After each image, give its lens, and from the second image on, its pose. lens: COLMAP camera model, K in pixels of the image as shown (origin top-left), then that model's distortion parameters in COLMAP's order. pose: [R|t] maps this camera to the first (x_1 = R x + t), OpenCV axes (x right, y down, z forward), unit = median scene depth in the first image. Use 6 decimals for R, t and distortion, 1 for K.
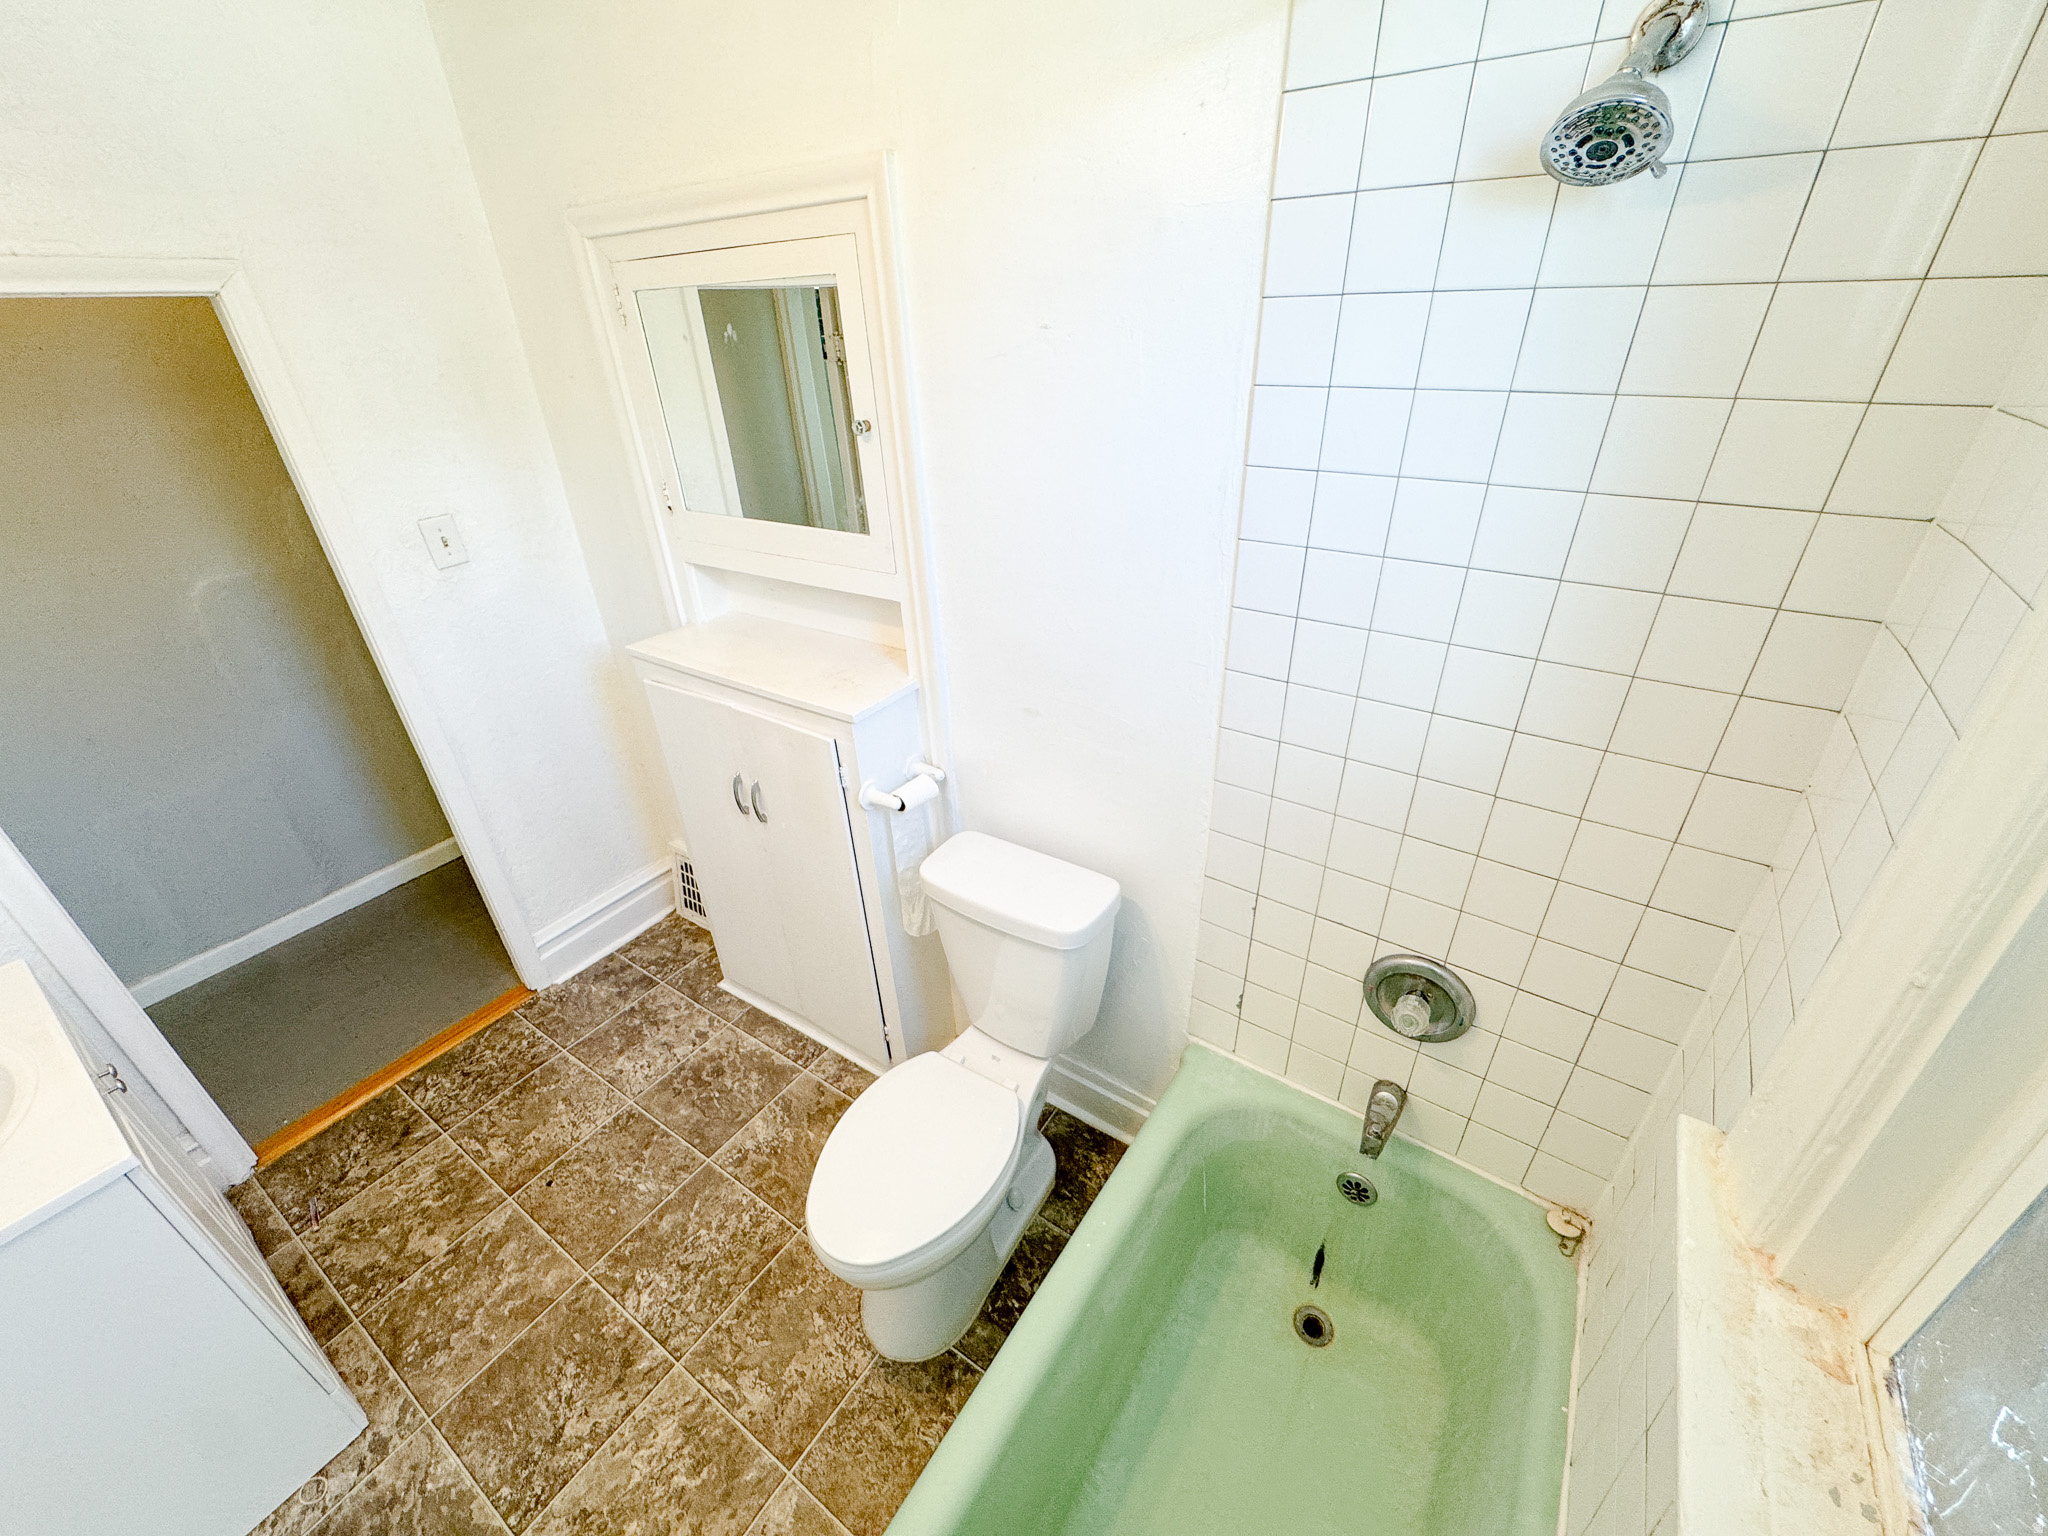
lens RADIAL K [[822.7, 0, 1023.0], [0, 822.7, 764.4], [0, 0, 1]] dist [-0.000598, -0.000254]
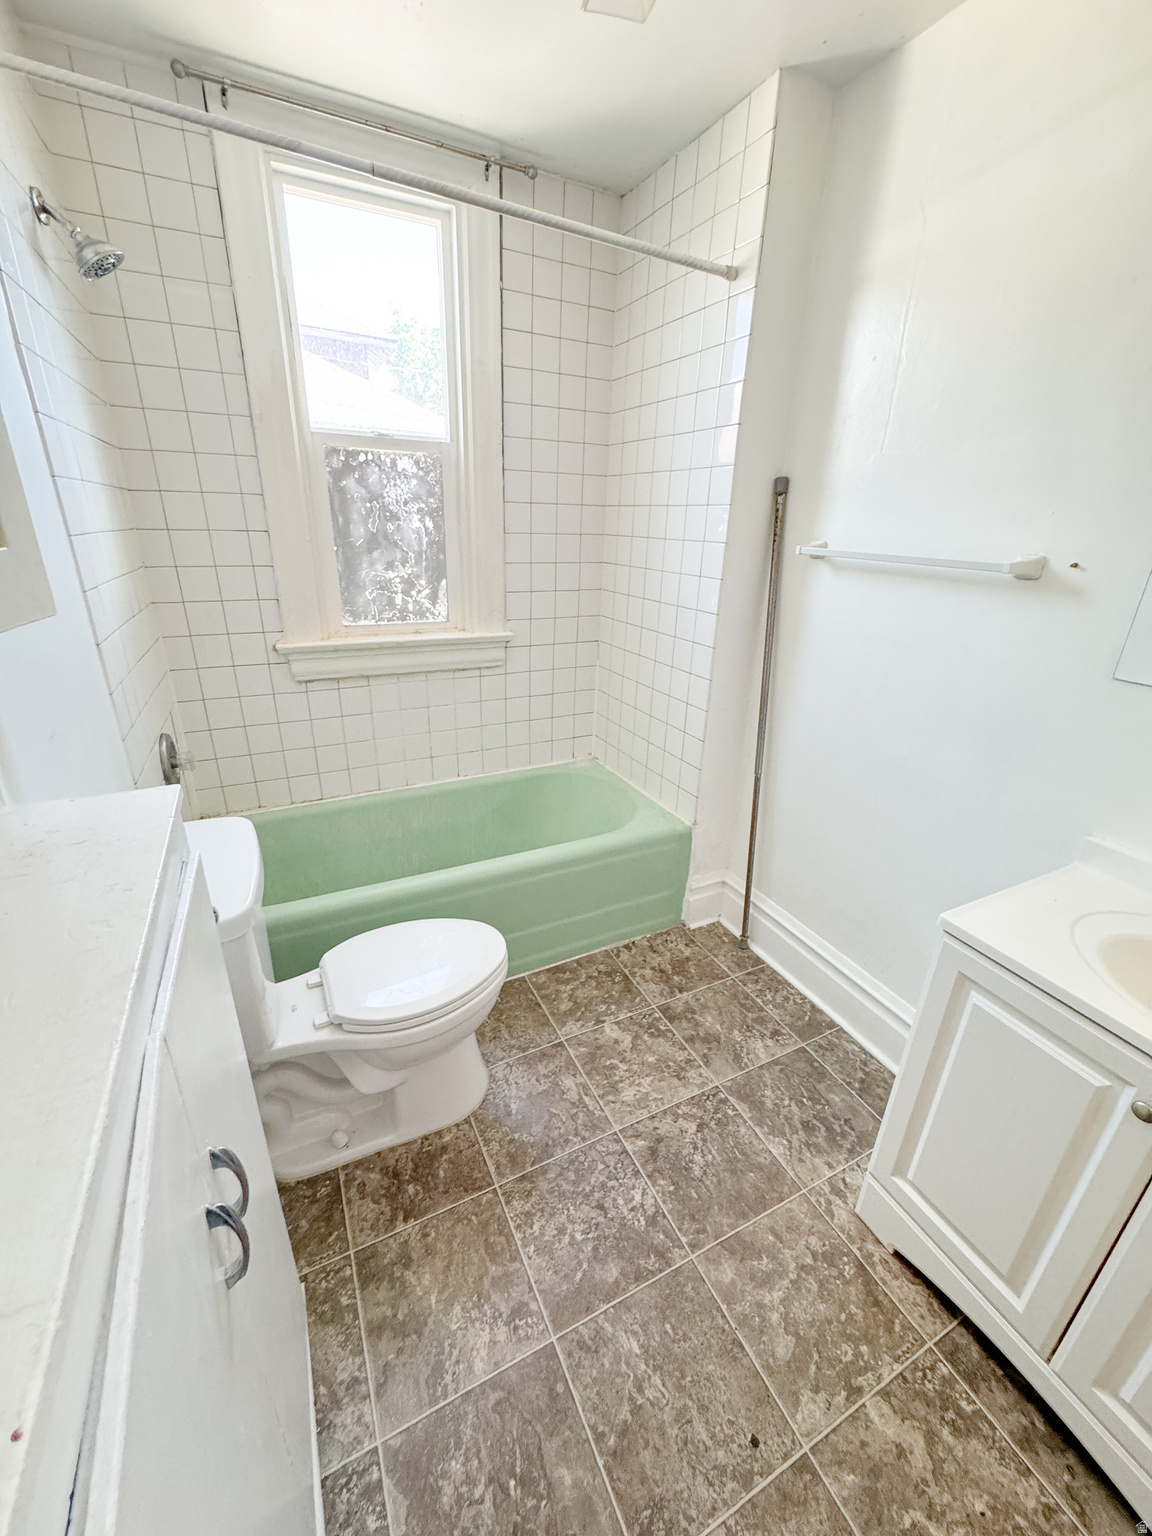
lens RADIAL K [[617.0, 0, 578.2], [0, 617.0, 770.2], [0, 0, 1]] dist [-0.000598, -0.000254]
pose [[-0.868663, -0.177894, 0.462362, -0.678213], [0.244989, 0.656939, 0.713030, -0.323356], [-0.430587, 0.732656, -0.527076, 1.066474]]
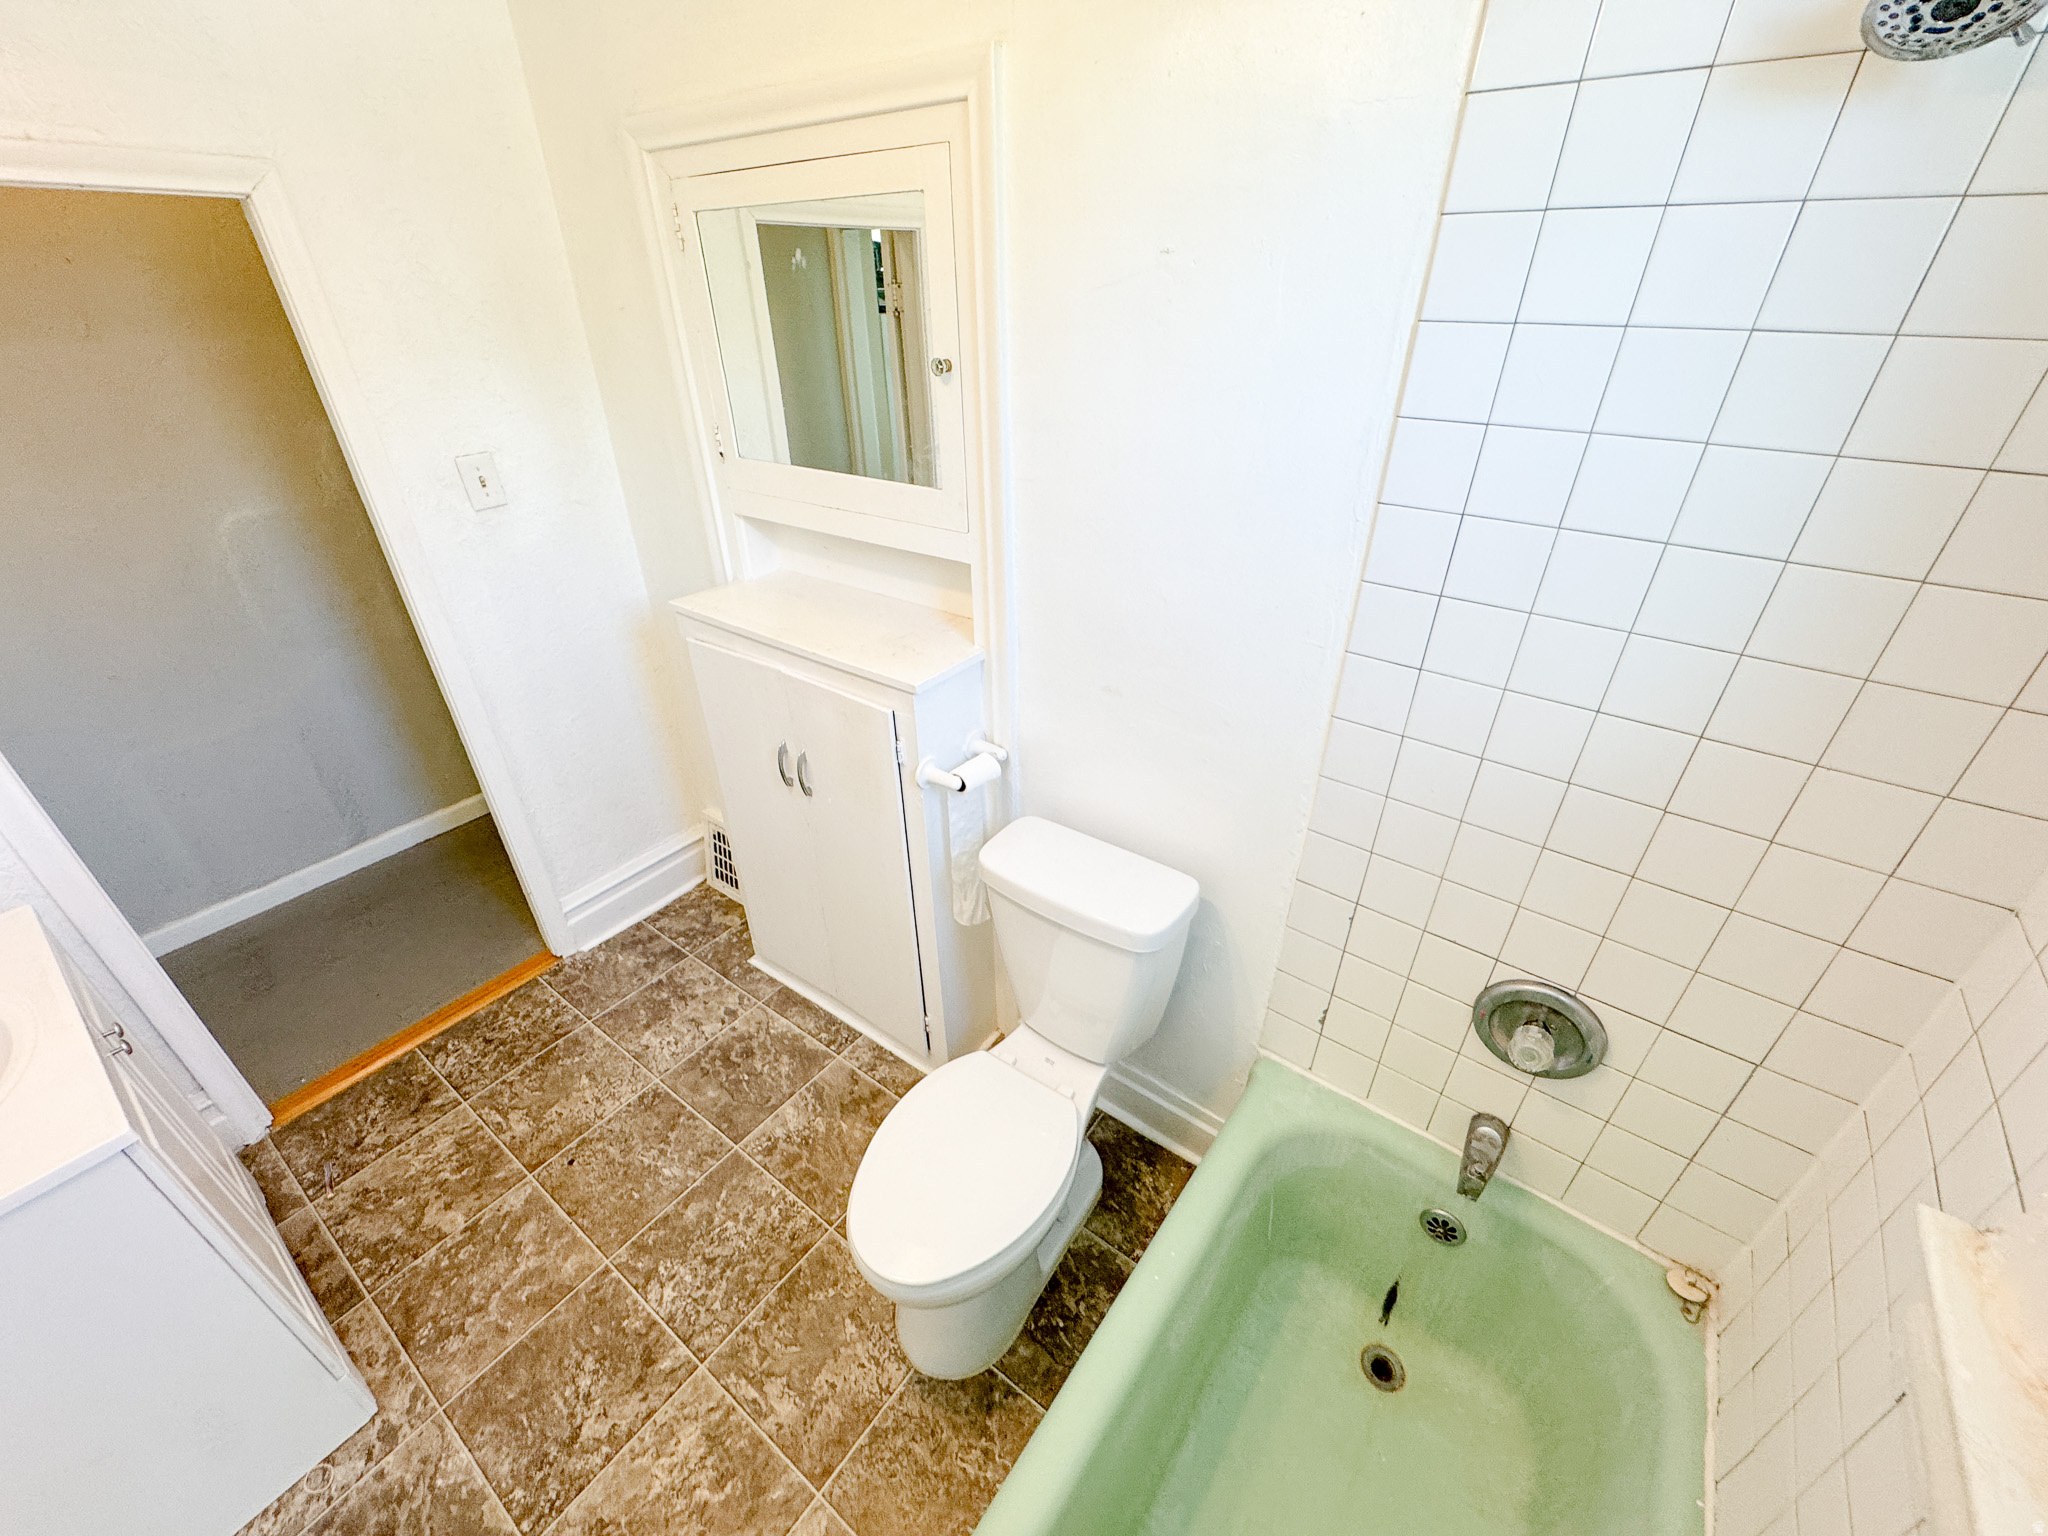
lens RADIAL K [[822.7, 0, 1023.5], [0, 822.7, 765.1], [0, 0, 1]] dist [-0.000598, -0.000254]
pose [[0.998665, 0.046936, -0.021547, -0.060248], [-0.046362, 0.998575, 0.026420, -0.000676], [0.022756, -0.025386, 0.999419, 0.079253]]
